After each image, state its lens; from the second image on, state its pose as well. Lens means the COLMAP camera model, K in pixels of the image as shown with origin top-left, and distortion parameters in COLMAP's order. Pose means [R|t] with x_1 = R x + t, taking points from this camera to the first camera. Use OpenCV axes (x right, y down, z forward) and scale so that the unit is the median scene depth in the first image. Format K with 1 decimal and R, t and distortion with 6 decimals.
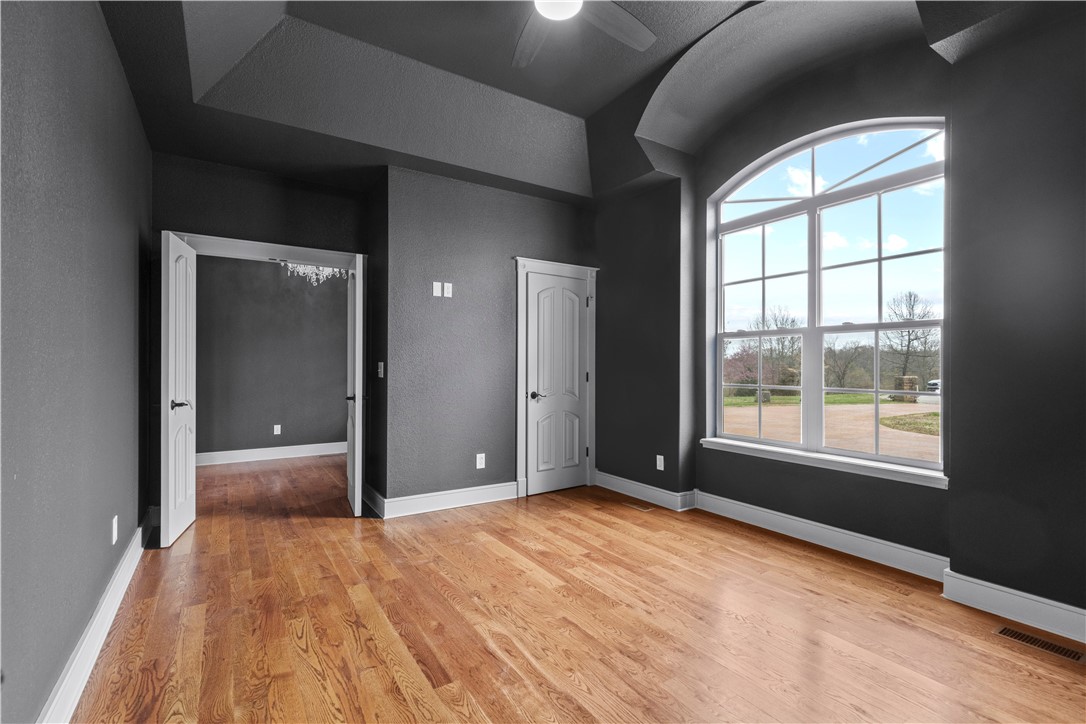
lens RADIAL K [[496.3, 0, 545.4], [0, 496.3, 363.5], [0, 0, 1]] dist [0.000971, -0.000387]
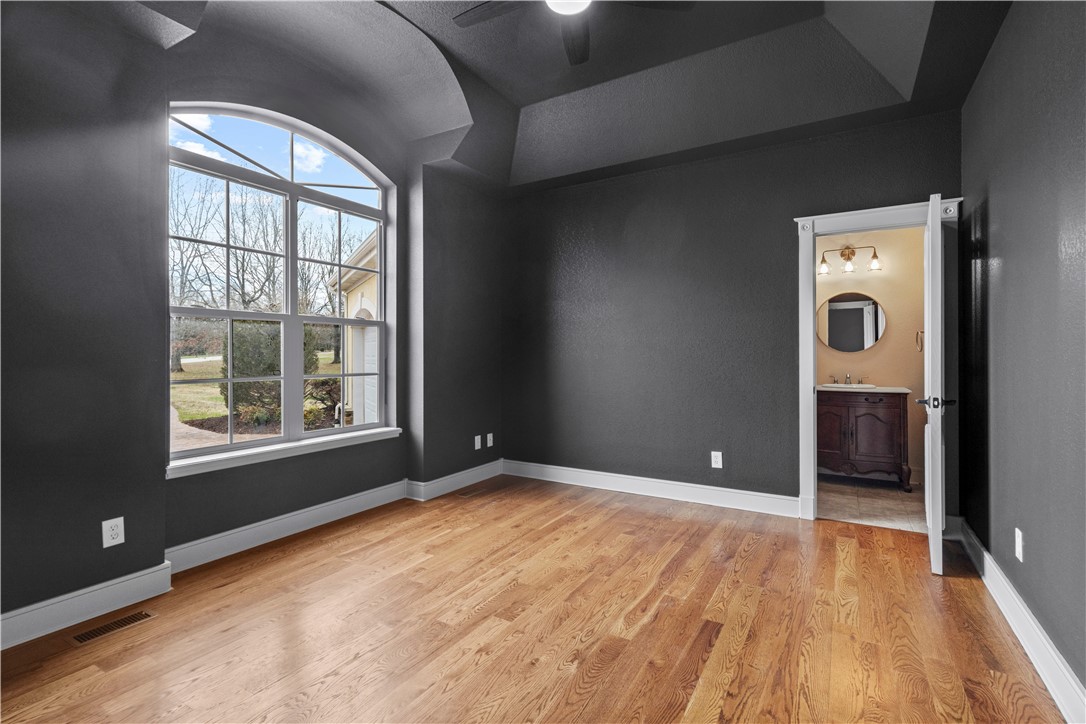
lens RADIAL K [[496.3, 0, 546.1], [0, 496.3, 355.1], [0, 0, 1]] dist [0.000971, -0.000387]
pose [[-0.436788, -0.006998, 0.899537, -0.927993], [-0.003081, 0.999976, 0.006283, -0.003090], [-0.899559, -0.000027, -0.436799, 1.591797]]
